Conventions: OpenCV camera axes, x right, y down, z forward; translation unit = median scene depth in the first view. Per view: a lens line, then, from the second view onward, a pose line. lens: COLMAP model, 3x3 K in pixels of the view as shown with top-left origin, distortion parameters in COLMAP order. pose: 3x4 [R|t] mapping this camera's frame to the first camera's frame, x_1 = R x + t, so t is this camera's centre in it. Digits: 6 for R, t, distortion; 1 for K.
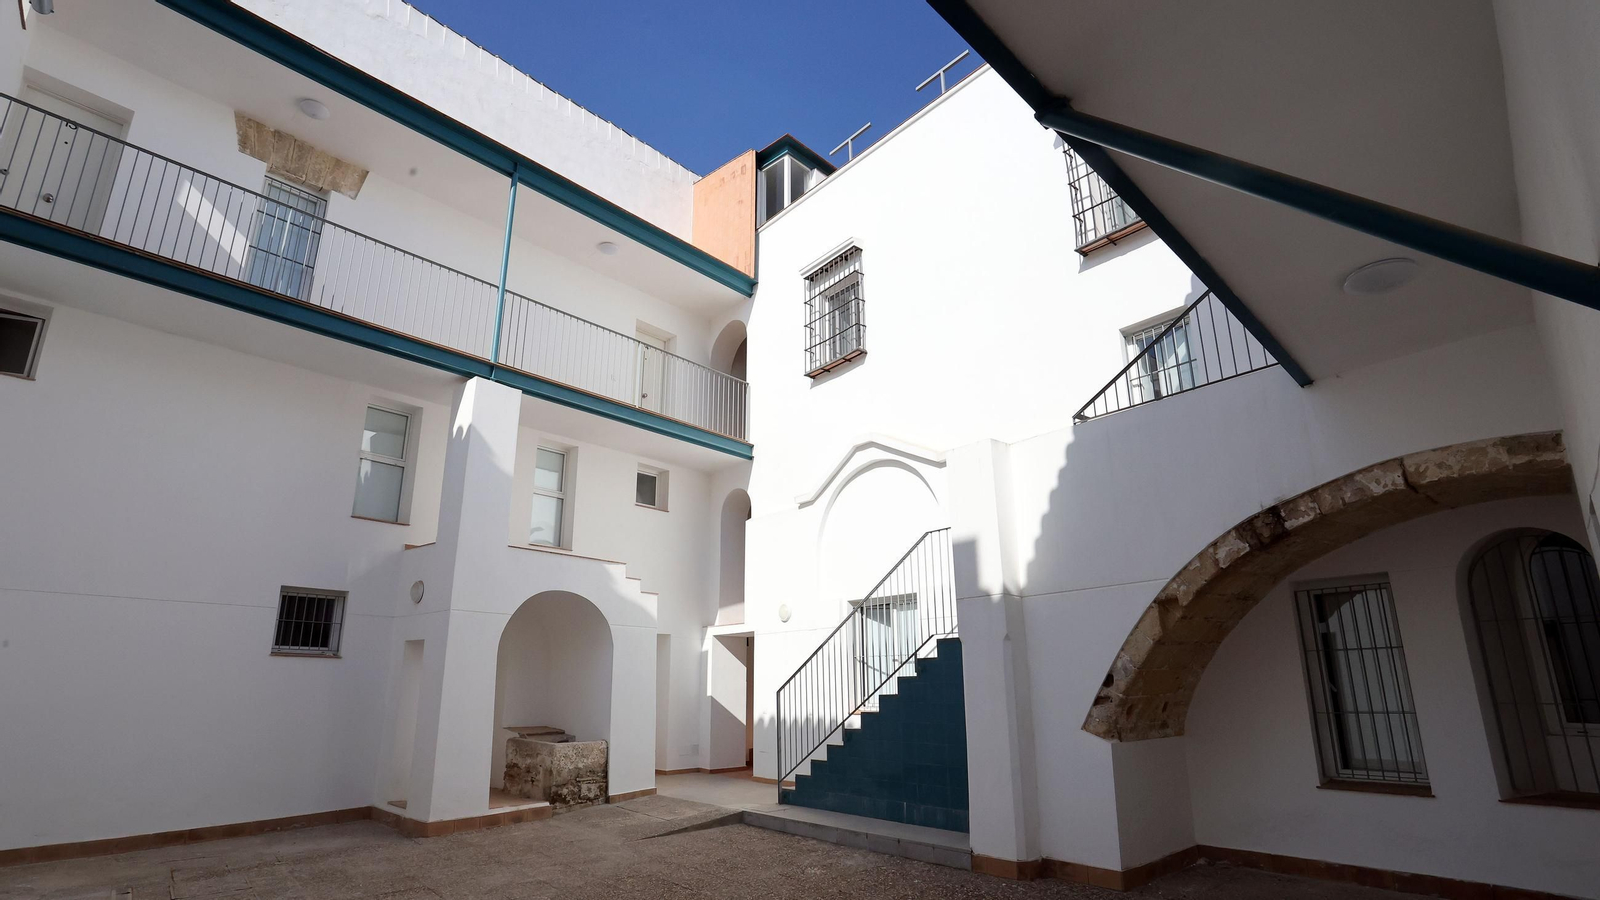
lens RADIAL K [[815.2, 0, 800.0], [0, 815.2, 450.0], [0, 0, 1]] dist [-0.104161, 0.054438]
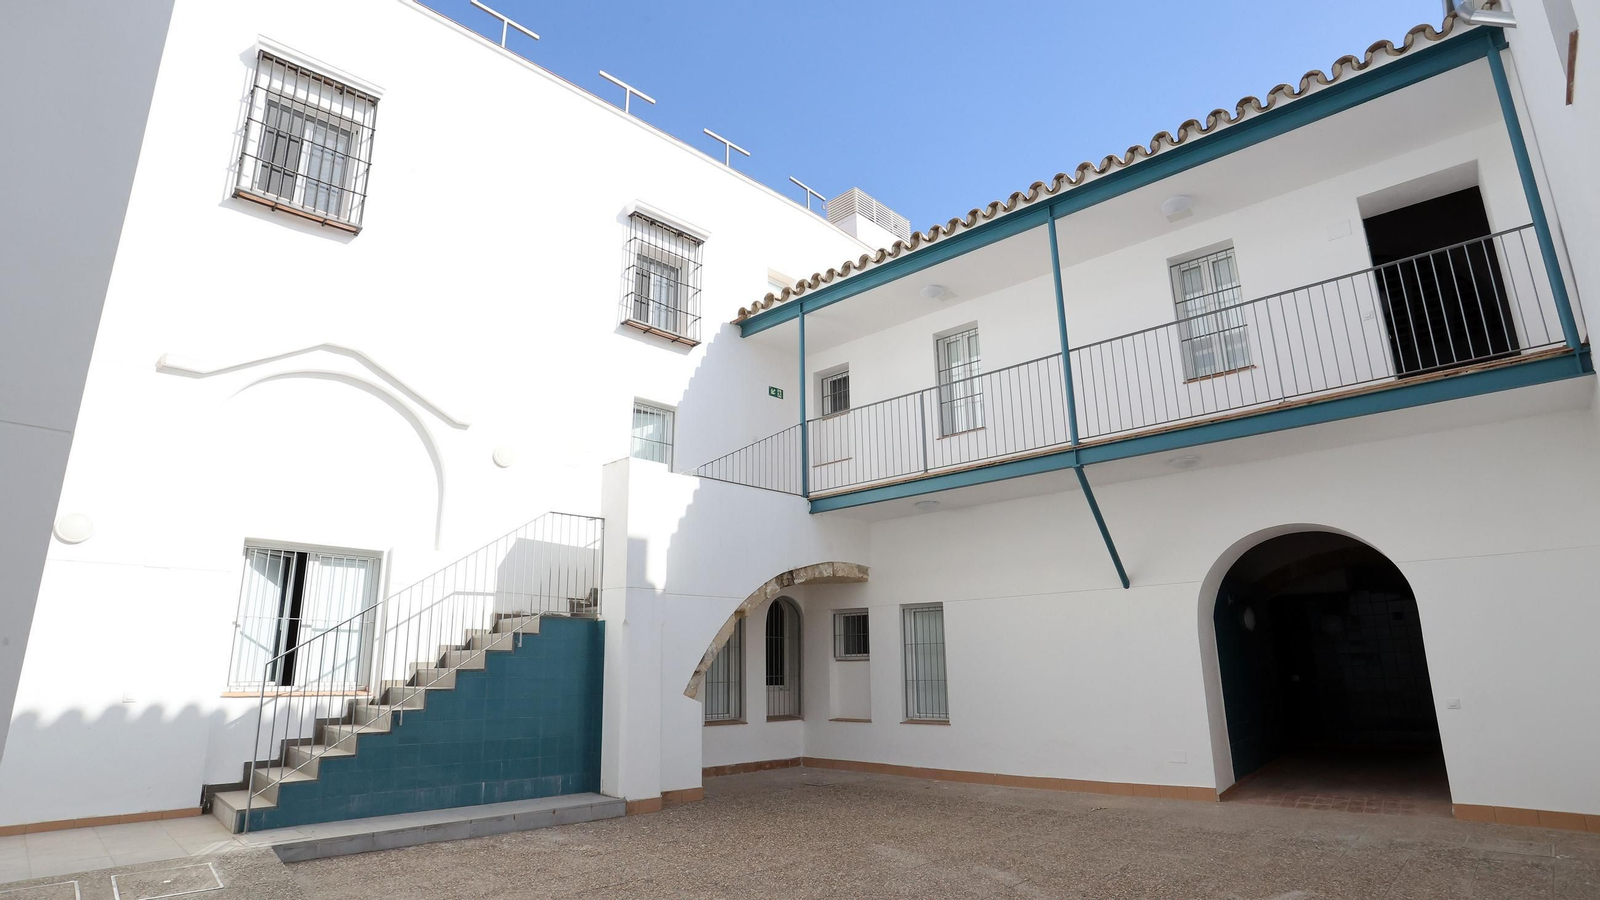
lens RADIAL K [[815.2, 0, 800.0], [0, 815.2, 450.0], [0, 0, 1]] dist [-0.104161, 0.054438]
pose [[-0.123806, 0.258972, 0.957917, -1.148833], [-0.270350, 0.920023, -0.283669, 0.305134], [-0.954769, -0.294093, -0.043891, 1.001314]]
